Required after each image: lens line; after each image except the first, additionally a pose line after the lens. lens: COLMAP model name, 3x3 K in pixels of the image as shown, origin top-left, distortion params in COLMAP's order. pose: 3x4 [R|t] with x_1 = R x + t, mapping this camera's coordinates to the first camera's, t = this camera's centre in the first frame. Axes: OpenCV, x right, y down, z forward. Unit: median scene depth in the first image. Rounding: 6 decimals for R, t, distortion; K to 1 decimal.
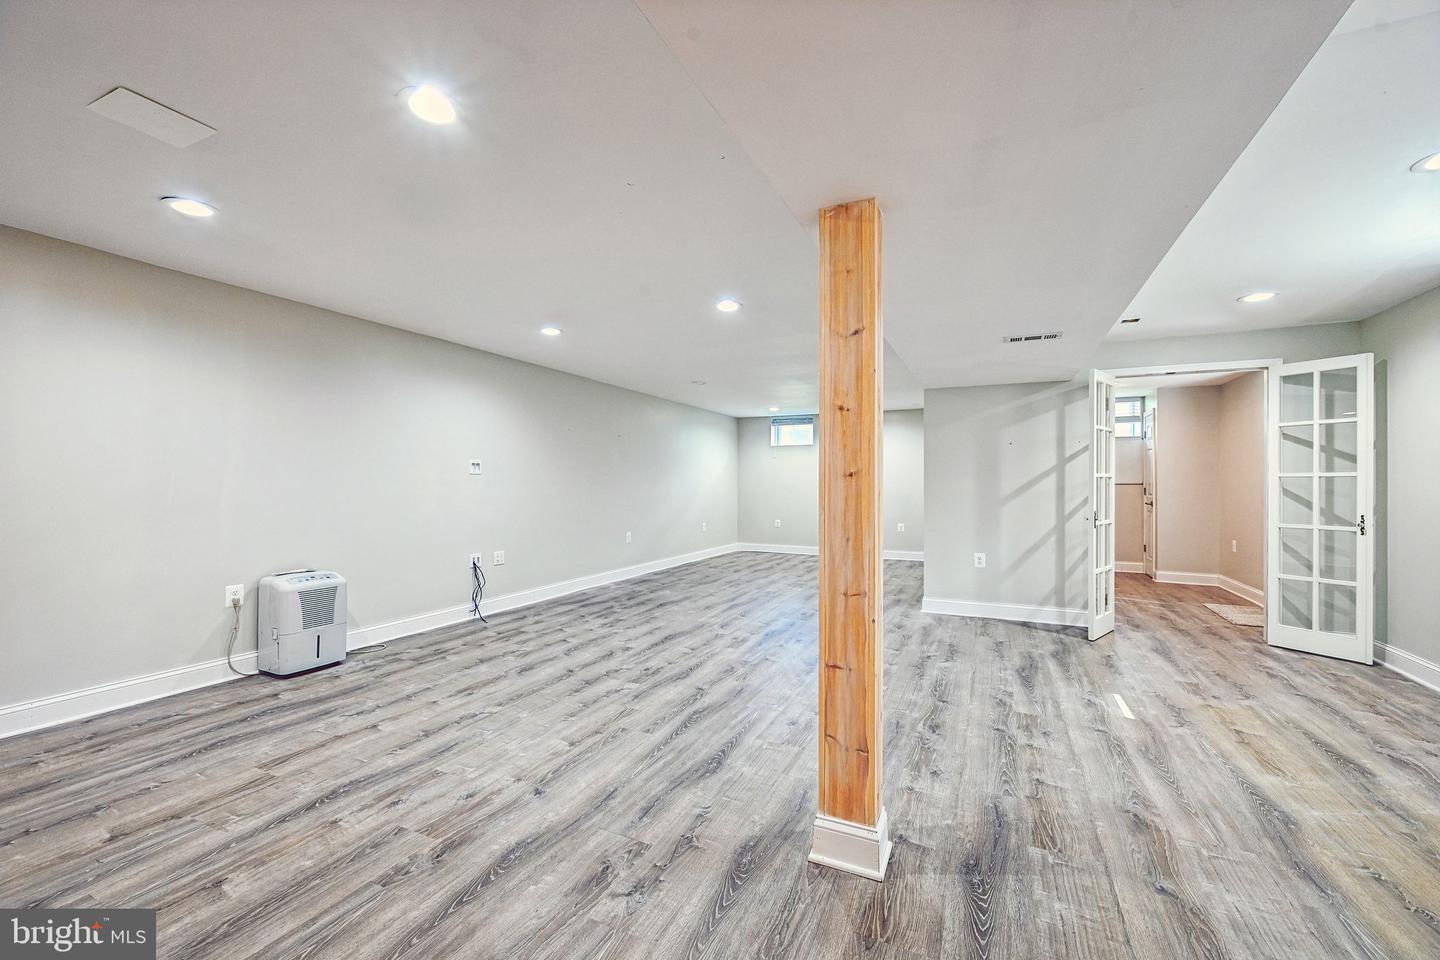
lens RADIAL K [[567.1, 0, 725.7], [0, 567.1, 485.6], [0, 0, 1]] dist [-0.002051, 0.000269]
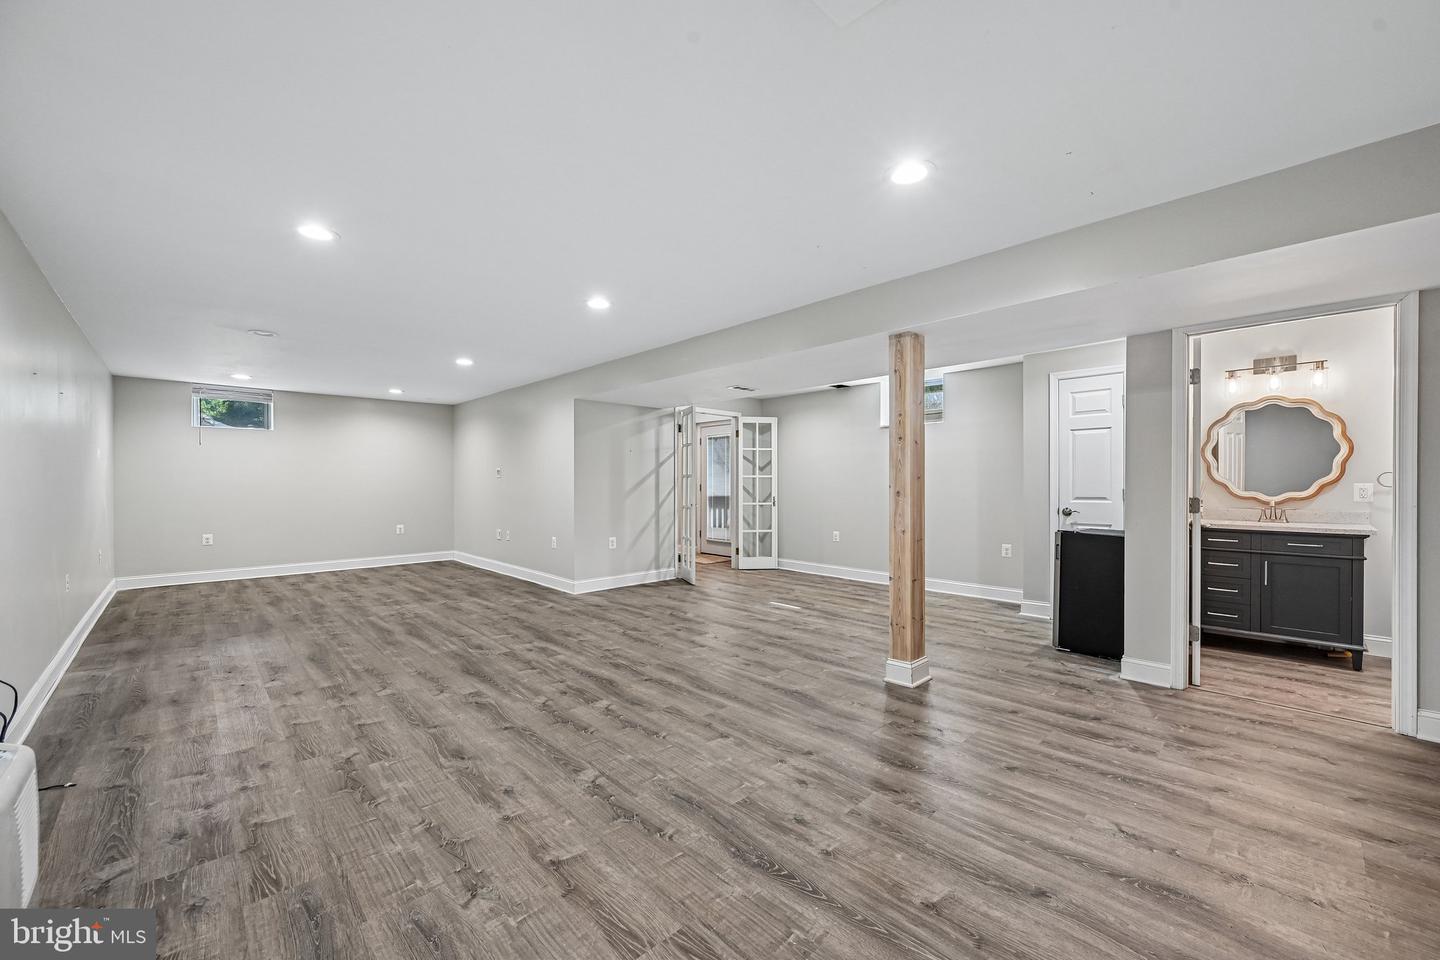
lens RADIAL K [[567.1, 0, 722.3], [0, 567.1, 485.7], [0, 0, 1]] dist [-0.002051, 0.000269]
pose [[0.359045, -0.009352, 0.933273, -0.879156], [0.004242, 0.999956, 0.008389, -0.005425], [-0.933310, 0.000947, 0.359069, 0.454272]]
